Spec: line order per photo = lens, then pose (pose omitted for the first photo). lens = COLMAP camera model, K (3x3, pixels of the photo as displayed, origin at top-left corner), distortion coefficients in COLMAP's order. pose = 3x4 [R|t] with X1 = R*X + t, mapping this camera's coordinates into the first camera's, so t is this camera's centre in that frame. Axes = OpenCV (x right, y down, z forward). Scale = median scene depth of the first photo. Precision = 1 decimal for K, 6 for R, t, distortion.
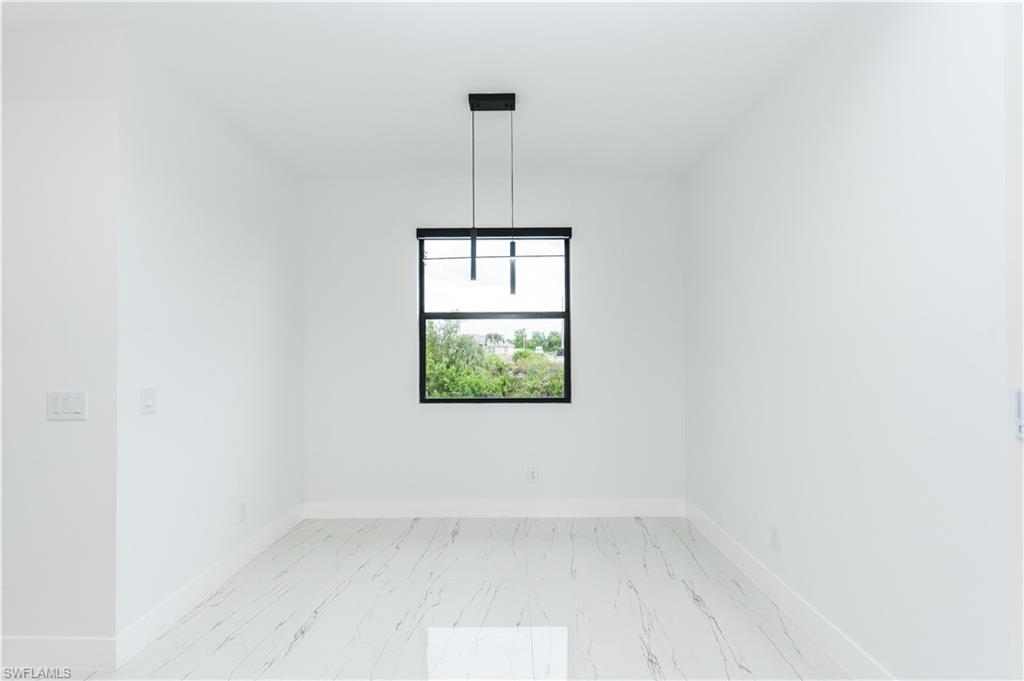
lens RADIAL K [[454.3, 0, 505.0], [0, 454.3, 339.3], [0, 0, 1]] dist [0.012788, -0.000146]
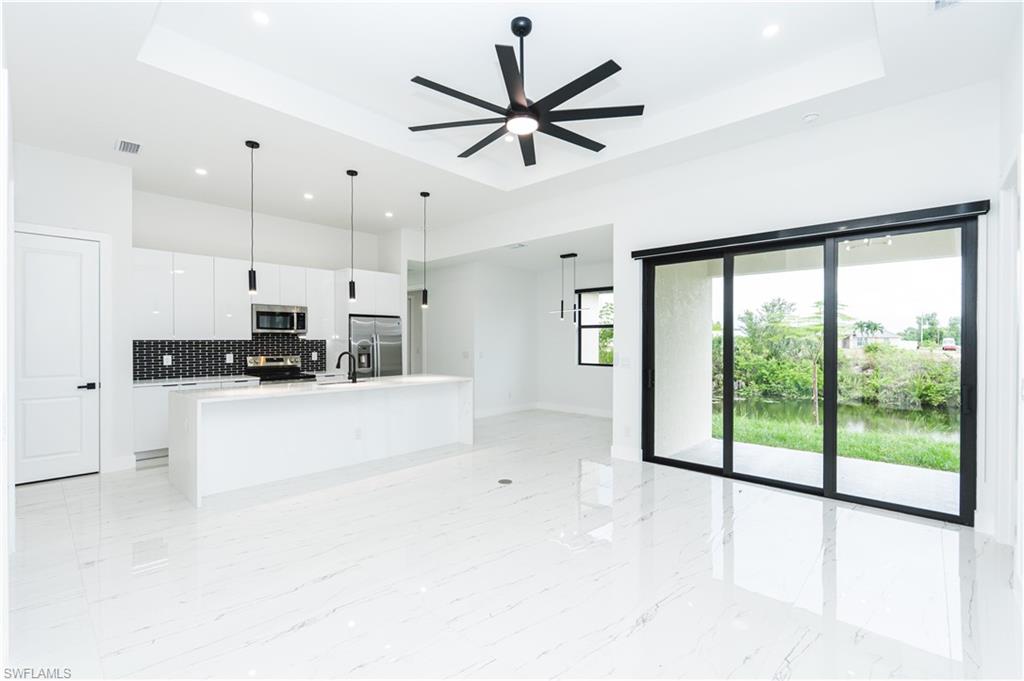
lens RADIAL K [[453.7, 0, 512.0], [0, 453.7, 340.5], [0, 0, 1]] dist [-0.009287, -0.000482]
pose [[0.745976, 0.007121, -0.665935, 1.075100], [0.008630, 0.999756, 0.020358, -0.032428], [0.665917, -0.020934, 0.745732, -0.915854]]
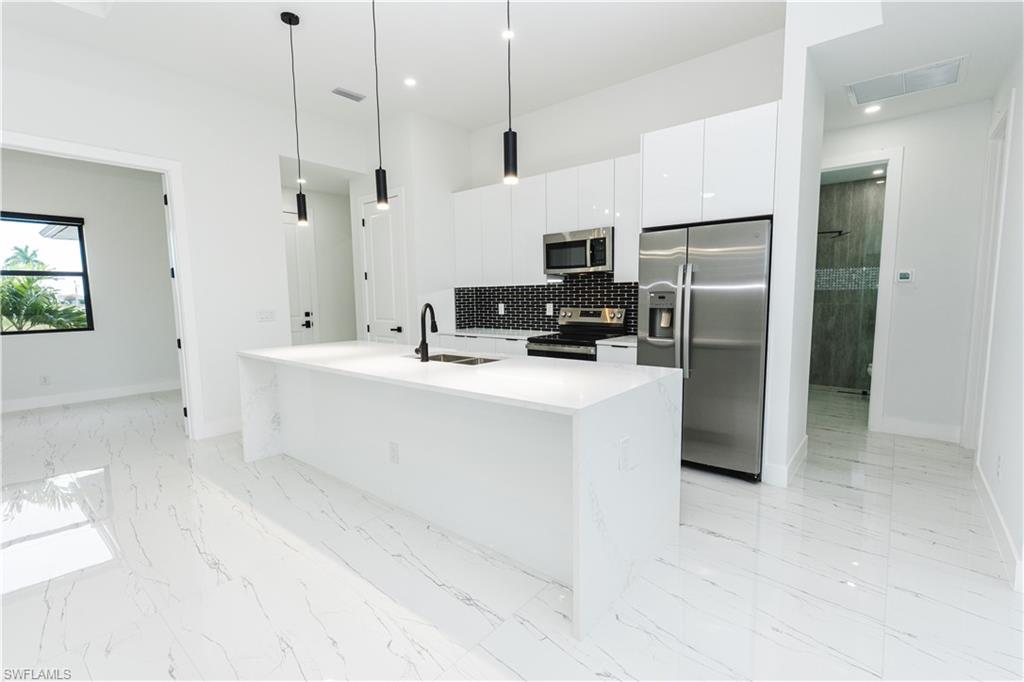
lens RADIAL K [[466.0, 0, 496.8], [0, 466.0, 345.4], [0, 0, 1]] dist [0.000602, -0.000101]
pose [[-0.639987, 0.102363, -0.761536, 0.314300], [0.036018, 0.993994, 0.103340, 0.017828], [0.767541, 0.038707, -0.639830, 0.372685]]
